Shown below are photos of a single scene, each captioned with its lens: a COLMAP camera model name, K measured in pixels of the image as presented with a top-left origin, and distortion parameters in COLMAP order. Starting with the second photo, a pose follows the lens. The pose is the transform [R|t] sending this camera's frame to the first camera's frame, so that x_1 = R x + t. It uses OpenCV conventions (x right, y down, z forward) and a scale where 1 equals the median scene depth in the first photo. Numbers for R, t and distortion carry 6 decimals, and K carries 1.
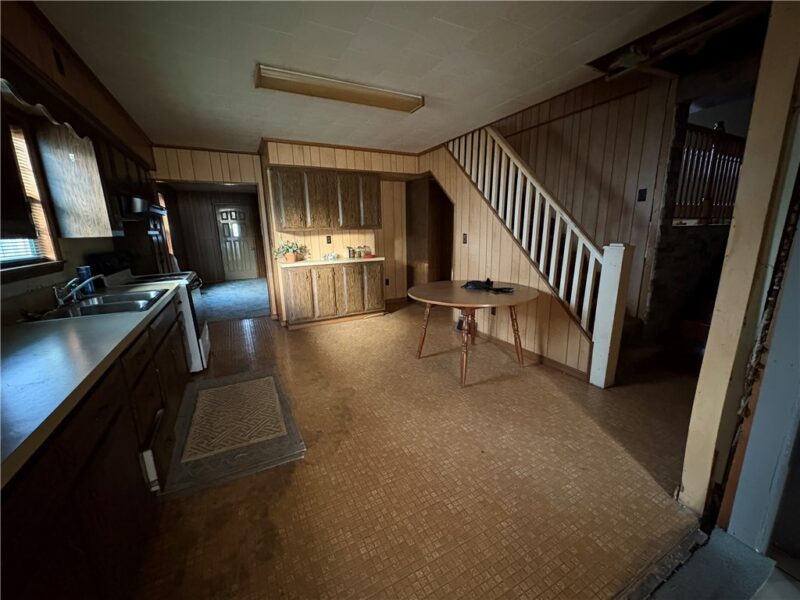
lens RADIAL K [[320.7, 0, 399.7], [0, 320.7, 300.1], [0, 0, 1]] dist [0.003531, 0.000140]
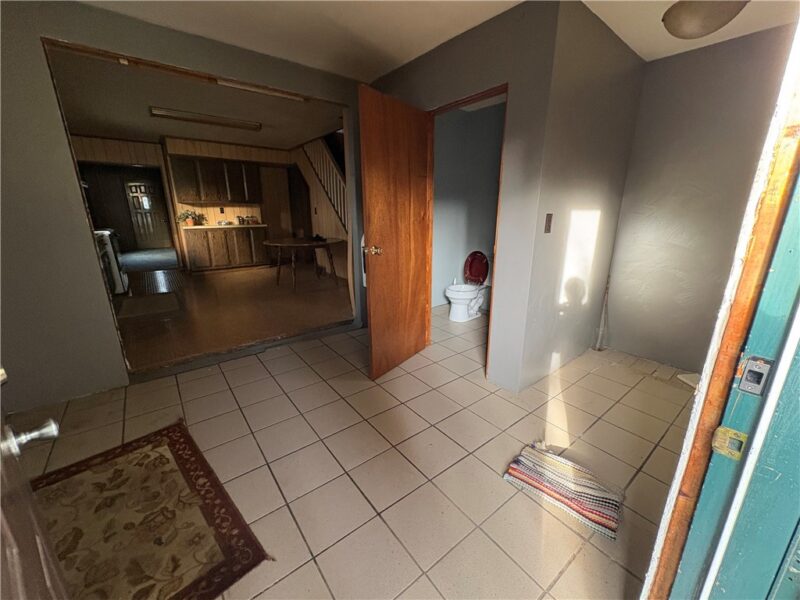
lens RADIAL K [[320.7, 0, 401.1], [0, 320.7, 300.2], [0, 0, 1]] dist [0.003531, 0.000140]
pose [[0.983200, -0.025709, 0.180710, 0.269466], [0.015920, 0.998337, 0.055411, 0.127986], [-0.181834, -0.051603, 0.981974, -0.494477]]
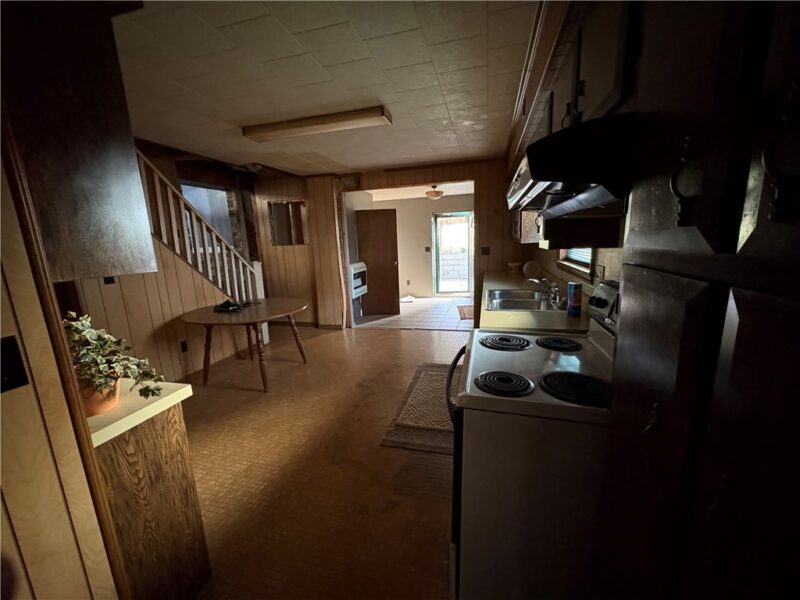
lens RADIAL K [[320.7, 0, 402.4], [0, 320.7, 297.3], [0, 0, 1]] dist [0.003531, 0.000140]
pose [[-0.726429, -0.083094, 0.682200, -1.828309], [0.207091, 0.920055, 0.332583, -0.648324], [-0.655297, 0.382876, -0.651147, 2.706585]]
